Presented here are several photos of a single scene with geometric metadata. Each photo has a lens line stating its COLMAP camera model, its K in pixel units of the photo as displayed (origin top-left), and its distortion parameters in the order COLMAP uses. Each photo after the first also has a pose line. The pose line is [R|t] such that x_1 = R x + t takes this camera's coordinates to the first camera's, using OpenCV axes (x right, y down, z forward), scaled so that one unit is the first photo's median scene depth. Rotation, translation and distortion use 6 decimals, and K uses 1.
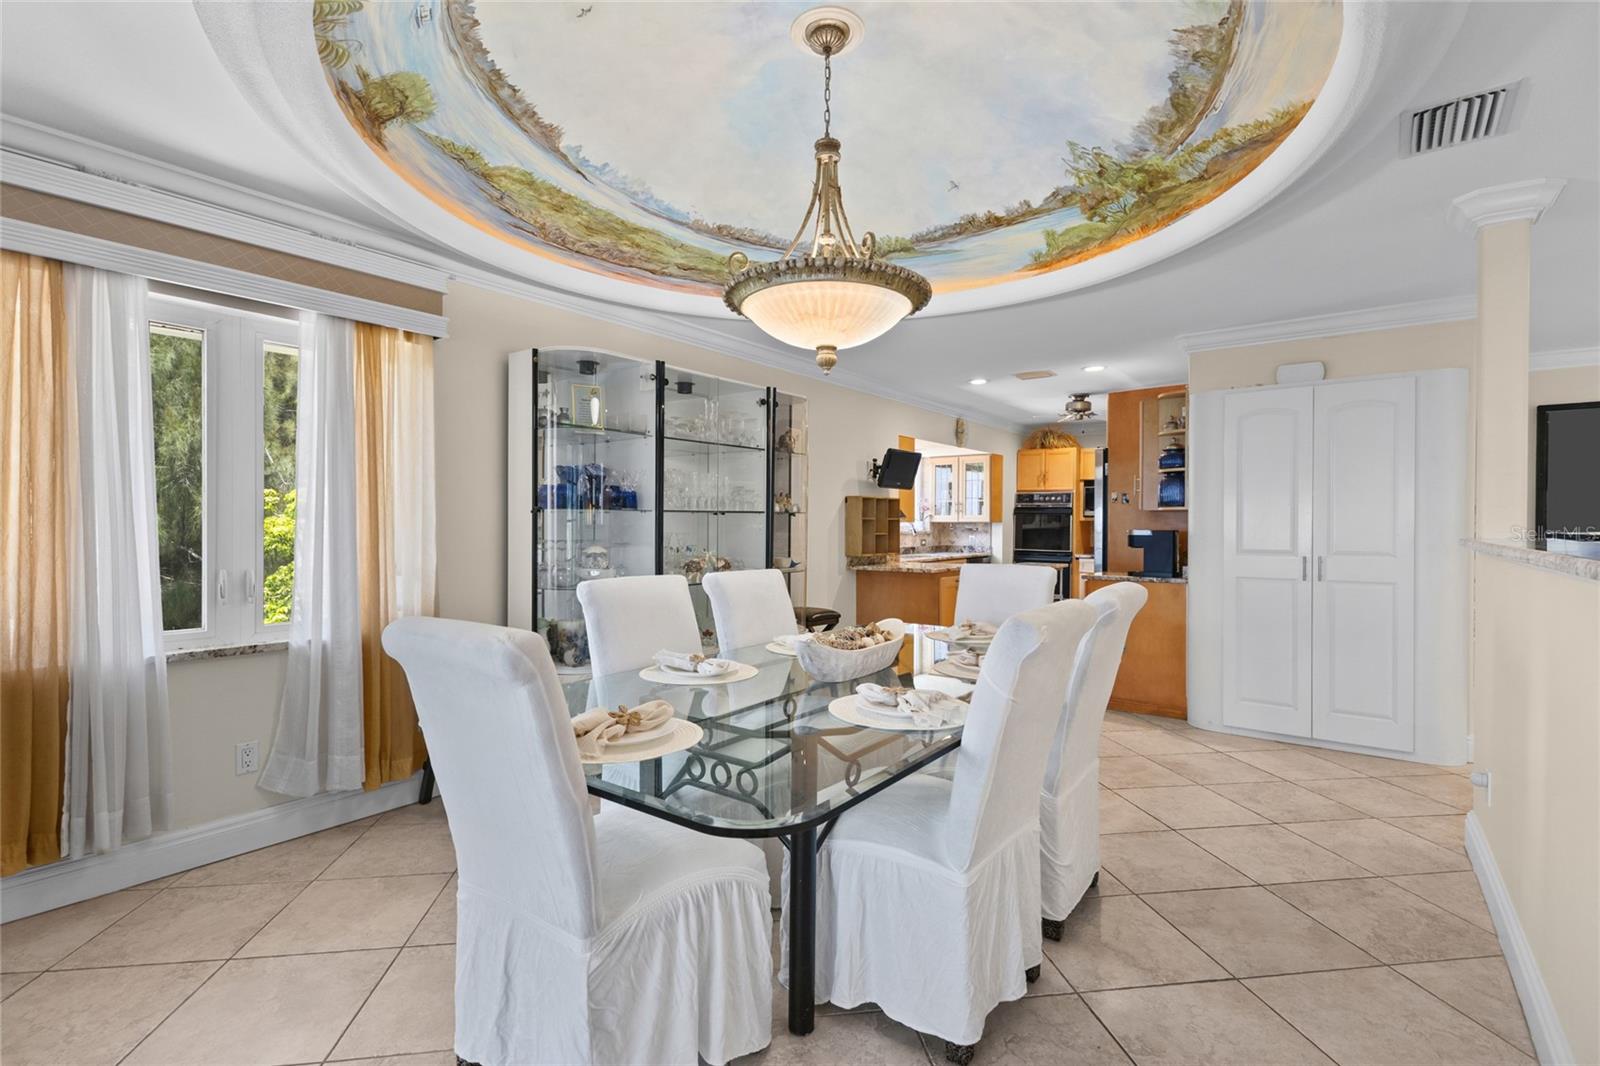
lens RADIAL K [[735.5, 0, 802.7], [0, 735.5, 532.7], [0, 0, 1]] dist [0.001624, 0.001543]
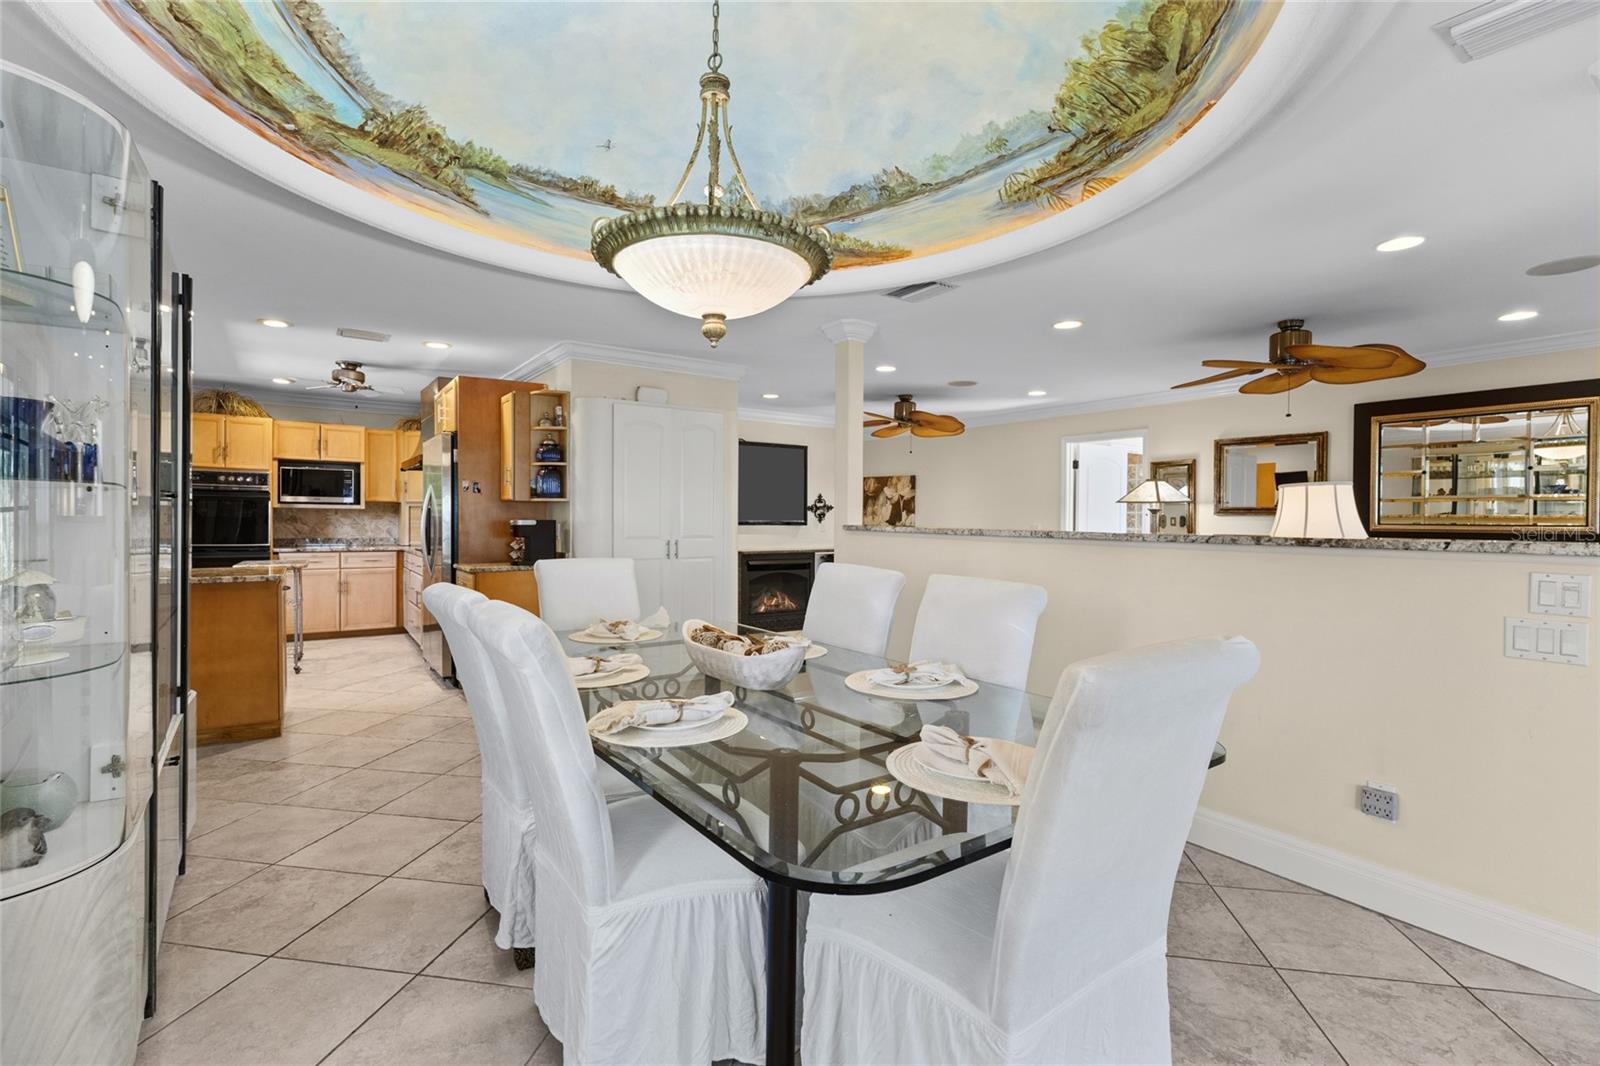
lens RADIAL K [[735.5, 0, 792.2], [0, 735.5, 536.6], [0, 0, 1]] dist [0.001624, 0.001543]
pose [[0.311848, -0.027040, 0.949747, -0.410138], [0.003834, 0.999623, 0.027201, -0.007079], [-0.950124, -0.004841, 0.311834, 0.336421]]
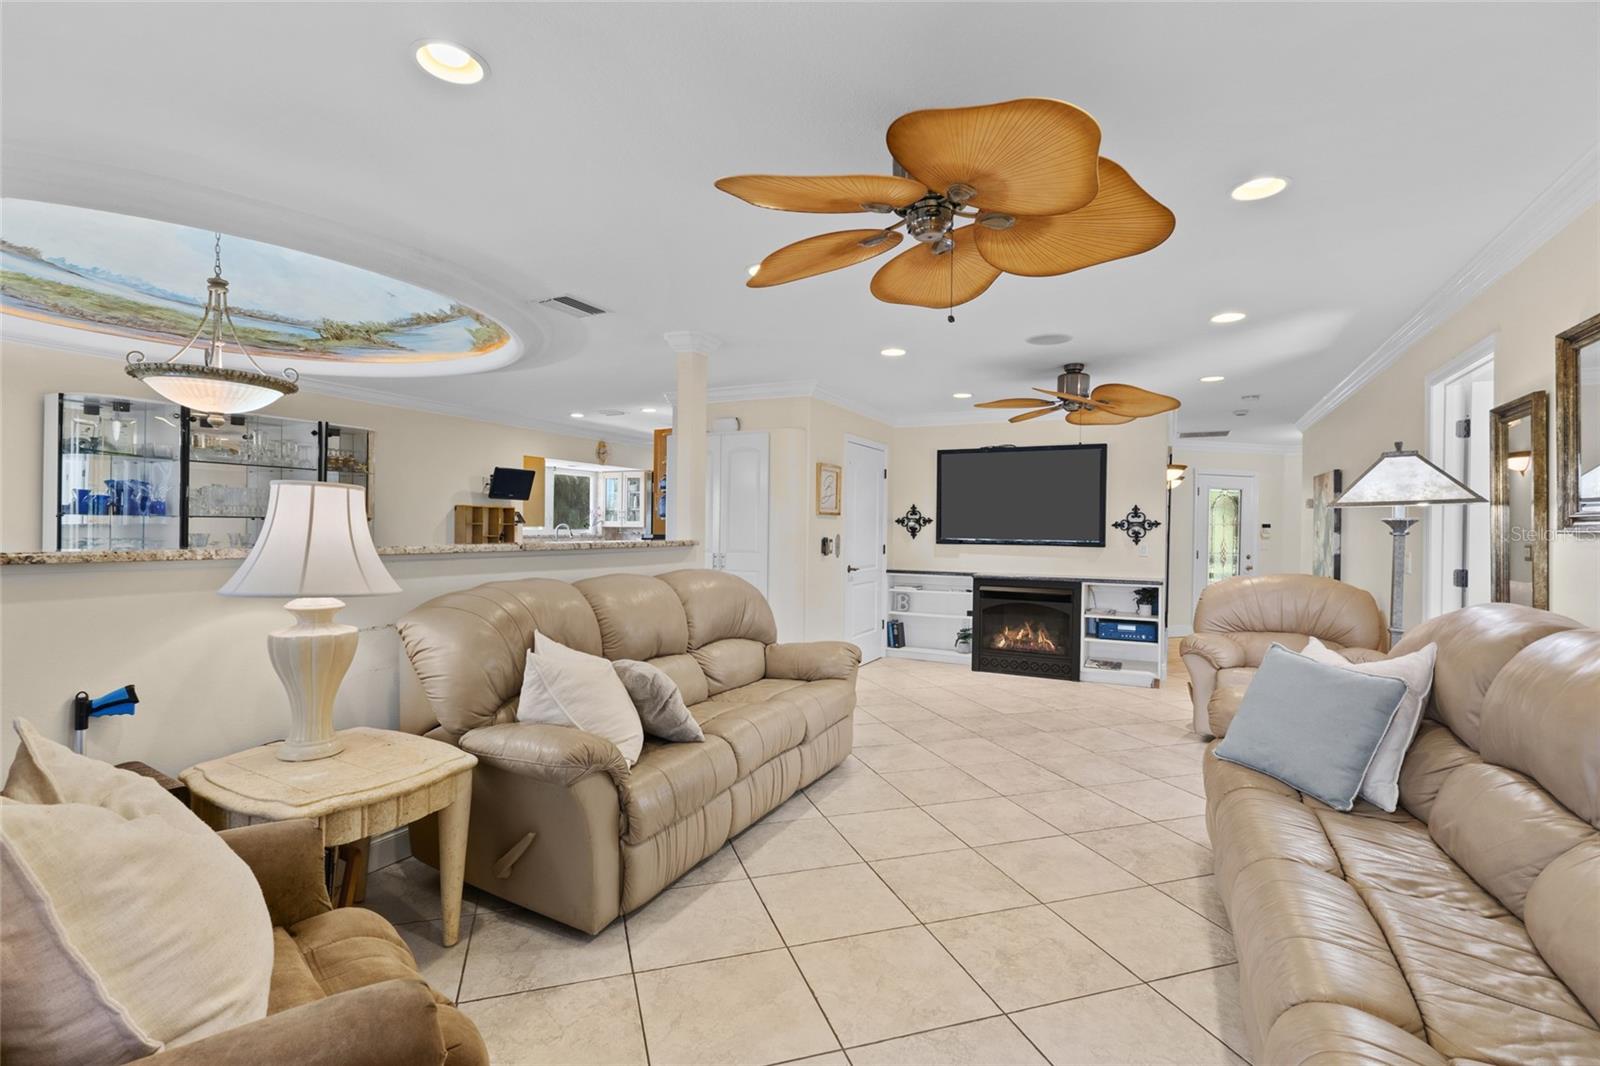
lens RADIAL K [[735.5, 0, 802.4], [0, 735.5, 527.5], [0, 0, 1]] dist [0.001624, 0.001543]
pose [[0.982736, 0.009026, 0.184792, 0.501536], [-0.006825, 0.999898, -0.012539, -0.000759], [-0.184887, 0.011061, 0.982698, -0.389390]]
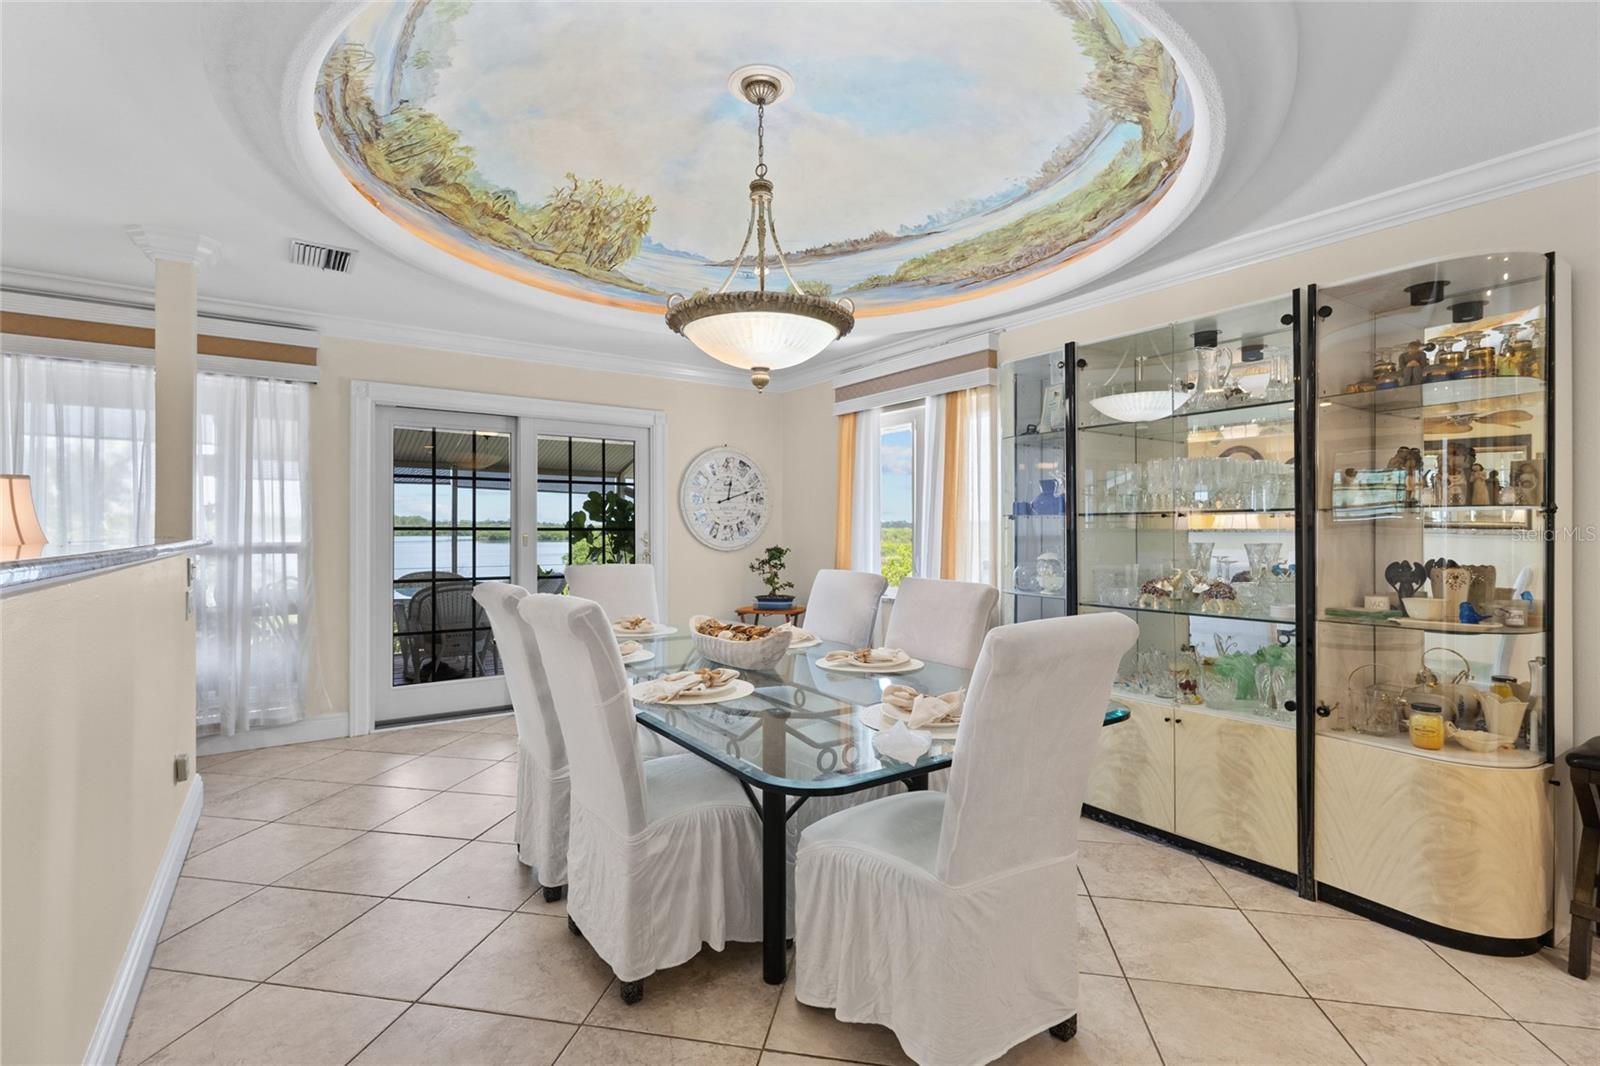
lens RADIAL K [[735.5, 0, 790.3], [0, 735.5, 530.2], [0, 0, 1]] dist [0.001624, 0.001543]
pose [[-0.317530, -0.003669, -0.948241, 0.563141], [-0.015457, 0.999880, 0.001307, -0.005458], [0.948122, 0.015072, -0.317548, 0.738031]]
